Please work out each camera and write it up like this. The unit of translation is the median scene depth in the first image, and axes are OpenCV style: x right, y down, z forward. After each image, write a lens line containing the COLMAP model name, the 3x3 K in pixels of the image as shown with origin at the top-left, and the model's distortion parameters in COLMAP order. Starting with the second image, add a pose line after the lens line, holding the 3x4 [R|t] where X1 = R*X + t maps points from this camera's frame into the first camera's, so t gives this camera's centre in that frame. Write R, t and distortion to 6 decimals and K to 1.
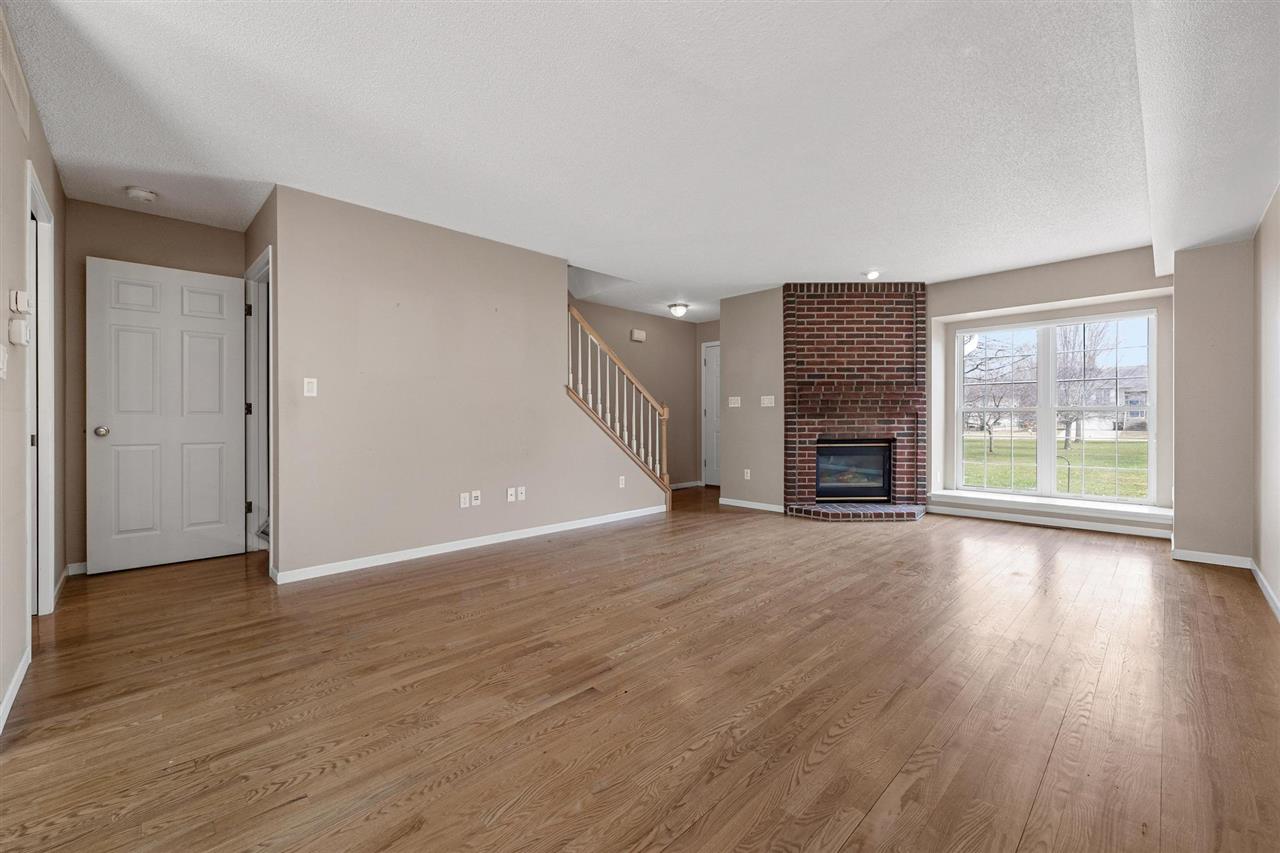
lens RADIAL K [[515.0, 0, 641.3], [0, 515.0, 422.1], [0, 0, 1]] dist [-0.002089, -0.000159]
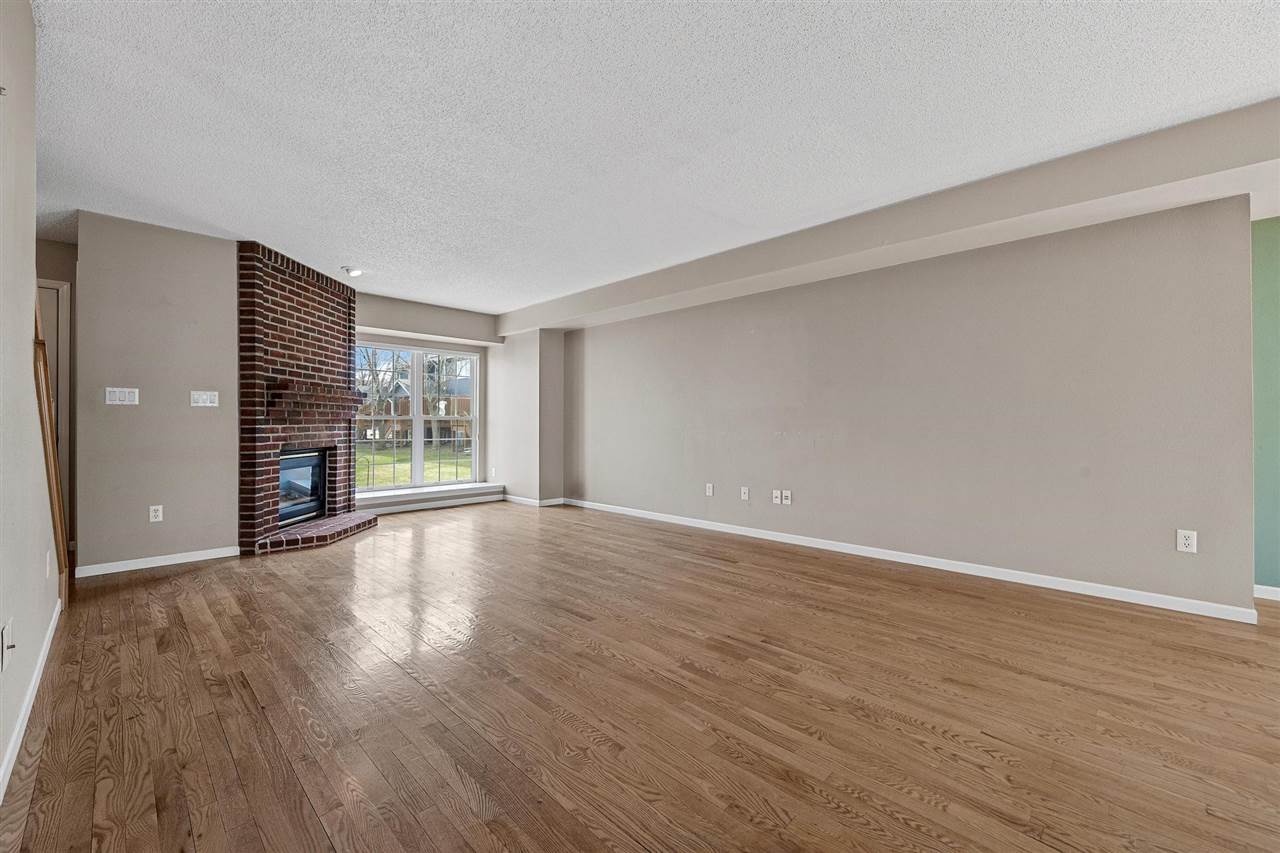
lens RADIAL K [[515.0, 0, 641.3], [0, 515.0, 422.1], [0, 0, 1]] dist [-0.002089, -0.000159]
pose [[-0.019352, 0.007583, 0.999784, -0.989807], [0.004840, 0.999960, -0.007491, -0.004565], [-0.999801, 0.004694, -0.019388, 0.970157]]
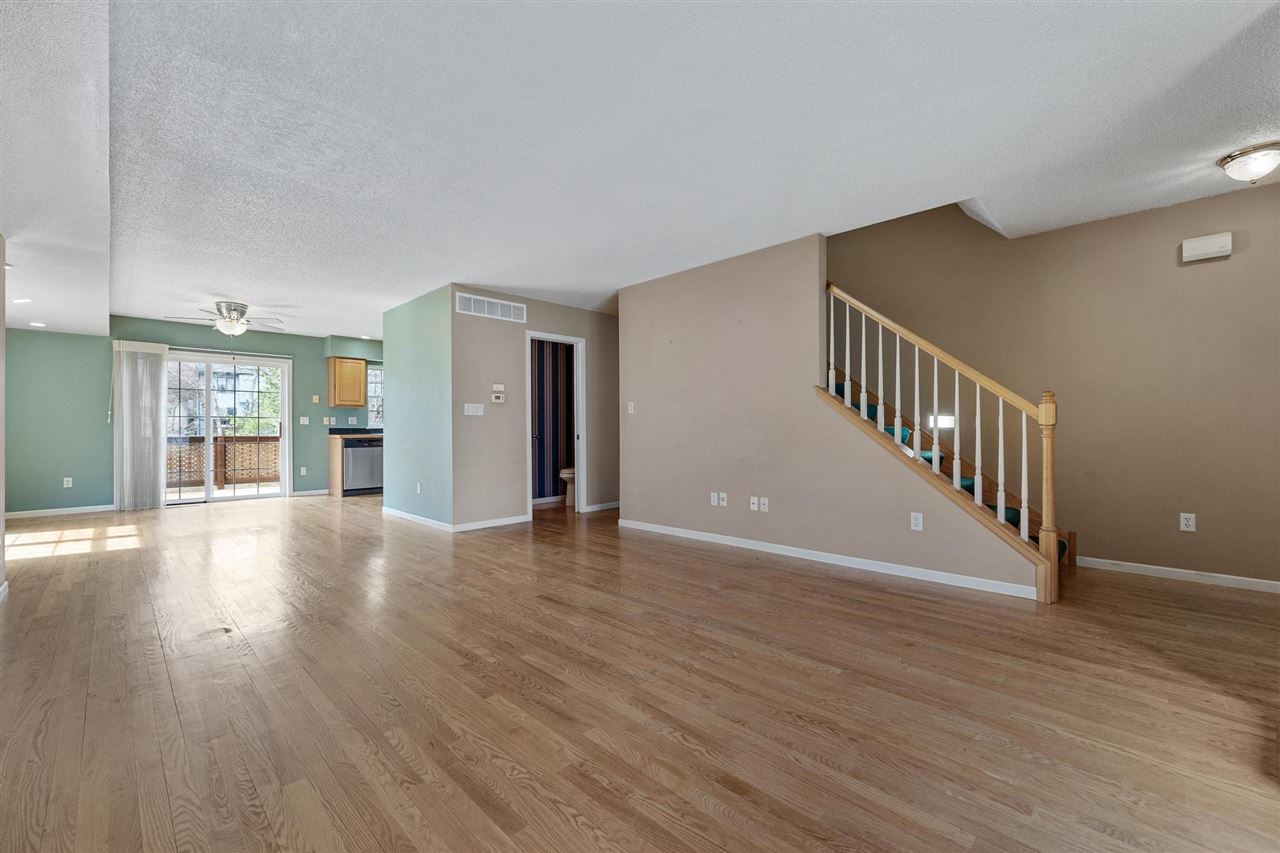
lens RADIAL K [[524.0, 0, 637.4], [0, 524.0, 425.6], [0, 0, 1]] dist [-0.001195, 0.000038]
pose [[0.016583, -0.004090, -0.999854, 1.247845], [0.000940, 0.999991, -0.004075, -0.007528], [0.999862, -0.000872, 0.016587, 1.257481]]
